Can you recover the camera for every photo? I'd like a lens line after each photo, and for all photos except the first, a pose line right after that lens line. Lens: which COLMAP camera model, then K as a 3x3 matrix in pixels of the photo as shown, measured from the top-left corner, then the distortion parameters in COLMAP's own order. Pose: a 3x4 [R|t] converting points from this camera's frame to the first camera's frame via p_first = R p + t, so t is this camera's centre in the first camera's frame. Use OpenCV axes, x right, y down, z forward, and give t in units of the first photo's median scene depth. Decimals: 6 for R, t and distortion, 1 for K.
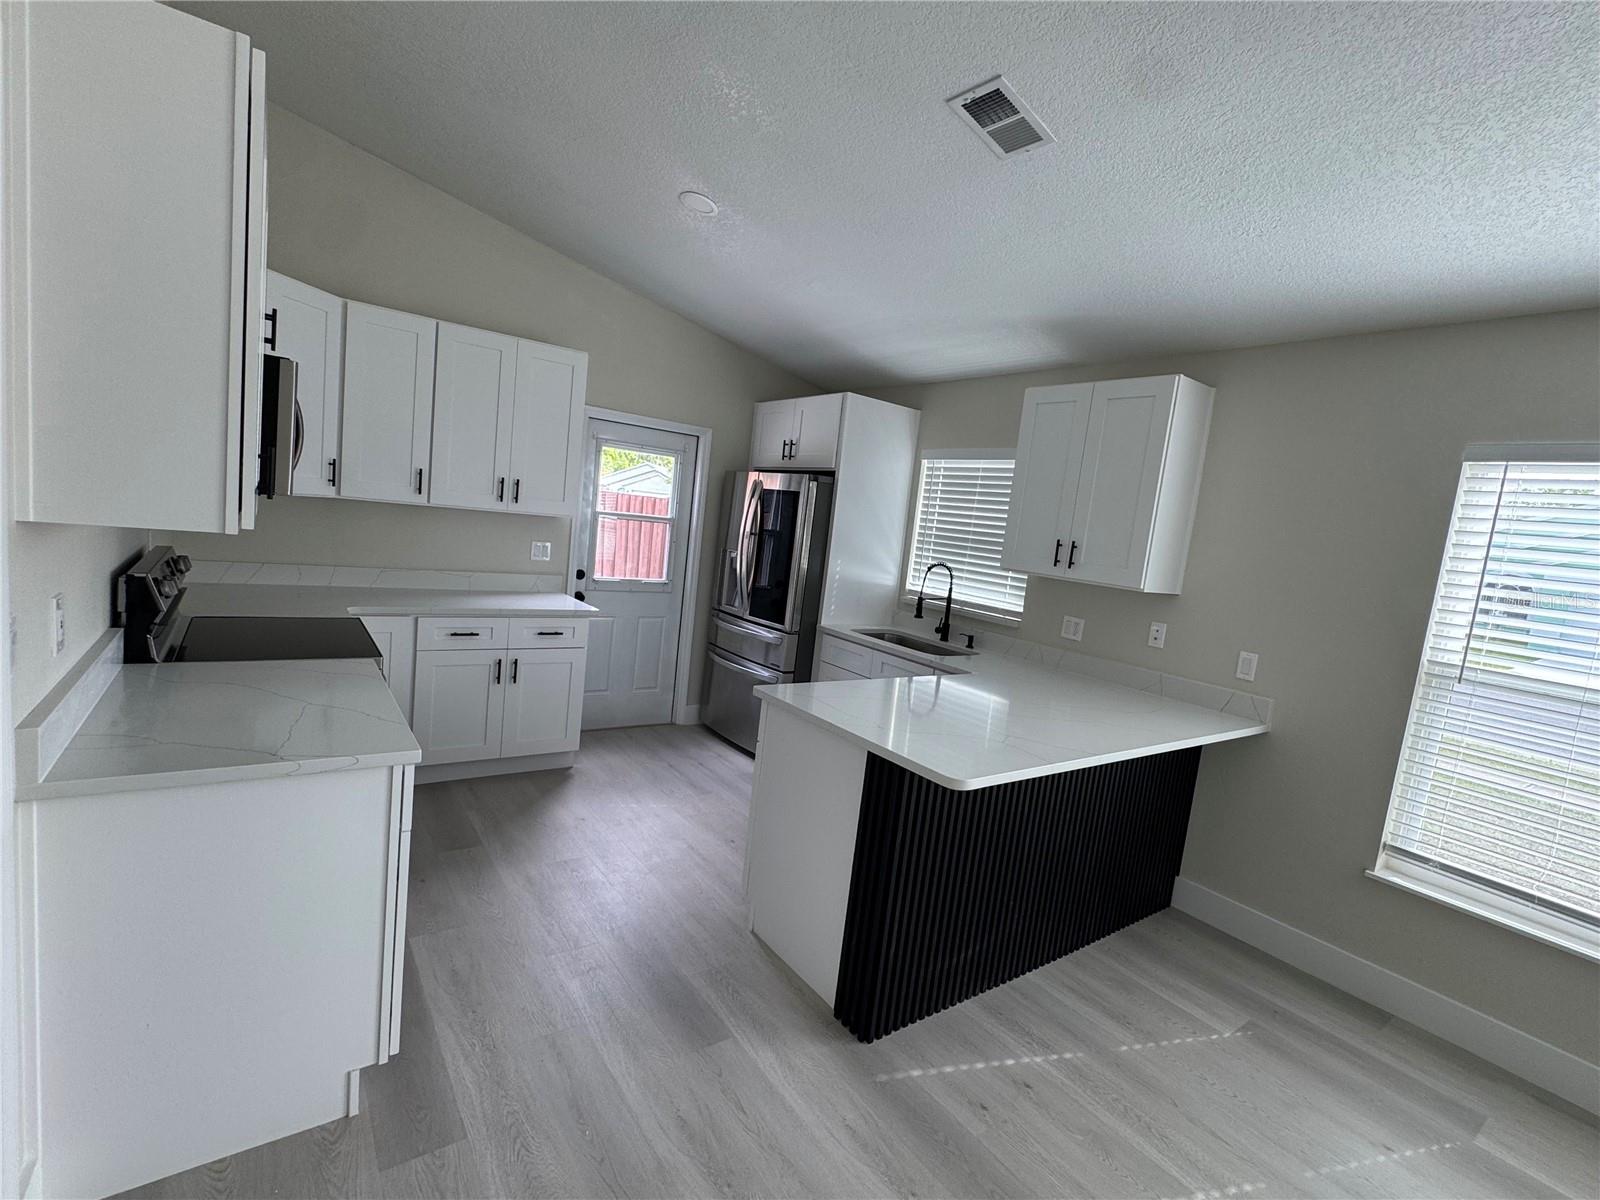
lens RADIAL K [[736.8, 0, 800.0], [0, 736.8, 600.0], [0, 0, 1]] dist [-0.002633, -0.000505]
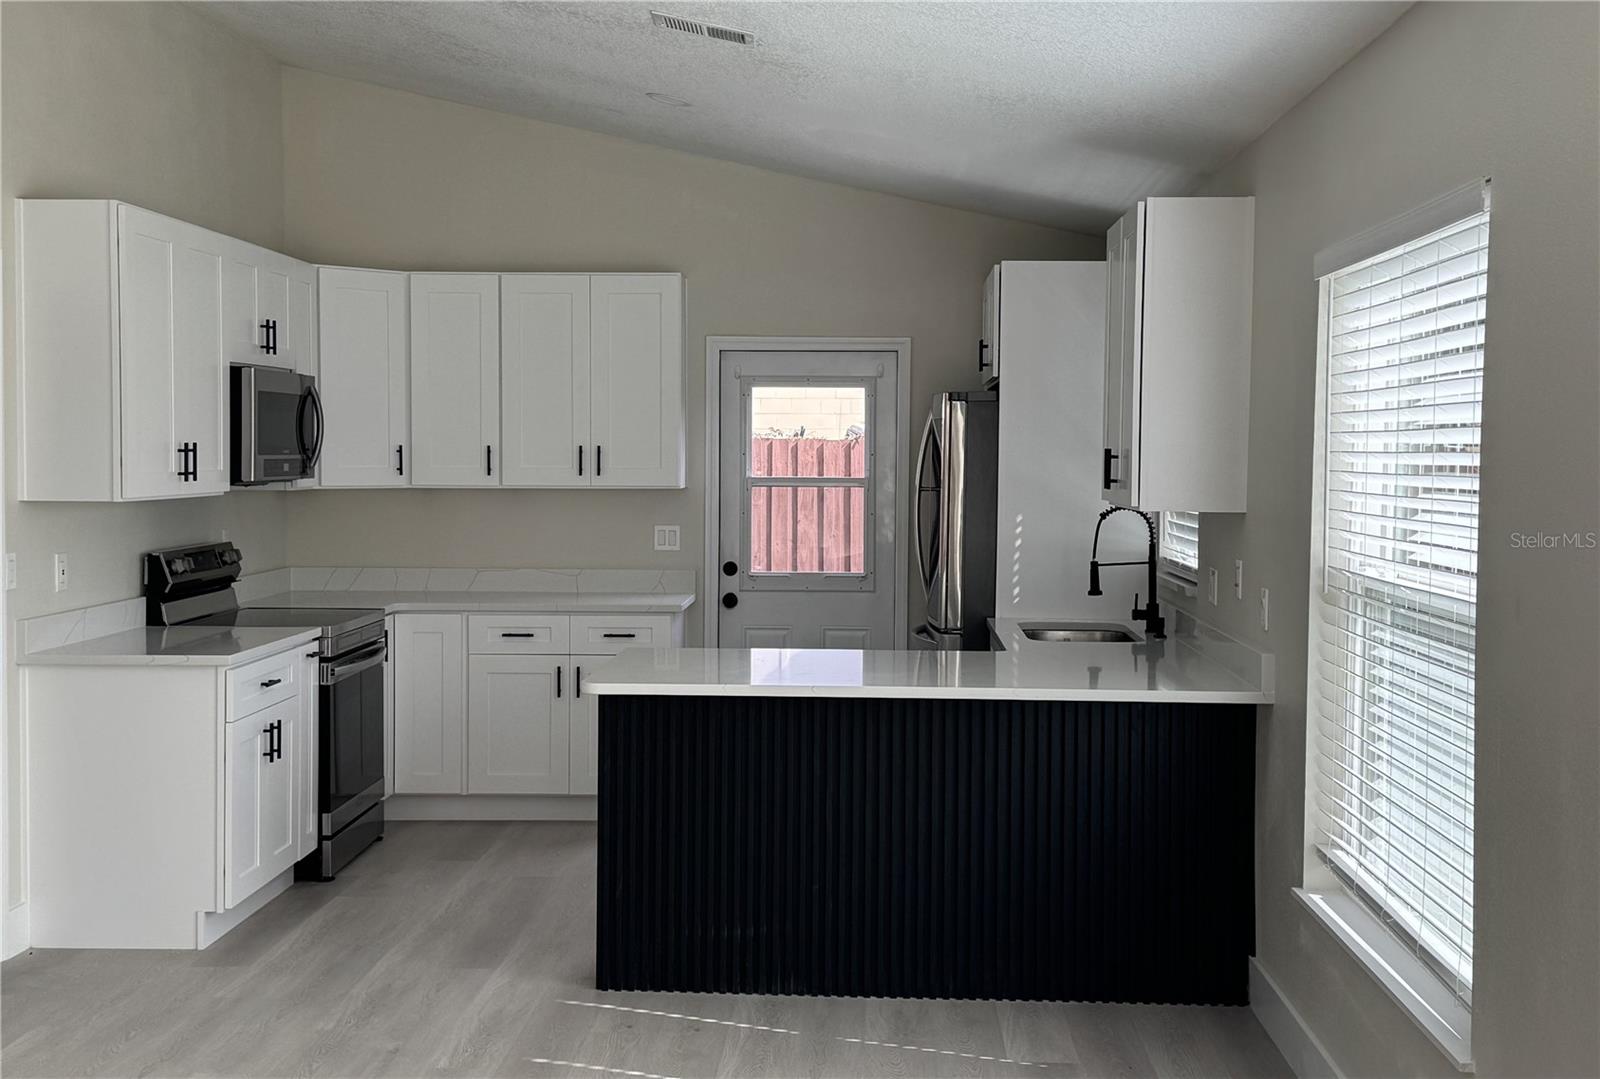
lens RADIAL K [[1872.6, 0, 800.0], [0, 1872.6, 539.5], [0, 0, 1]] dist [-0.001654, -0.004693]
pose [[0.780308, -0.075153, -0.620864, 1.083682], [0.009086, 0.994011, -0.108902, 0.166852], [0.625330, 0.079336, 0.776317, -0.446905]]
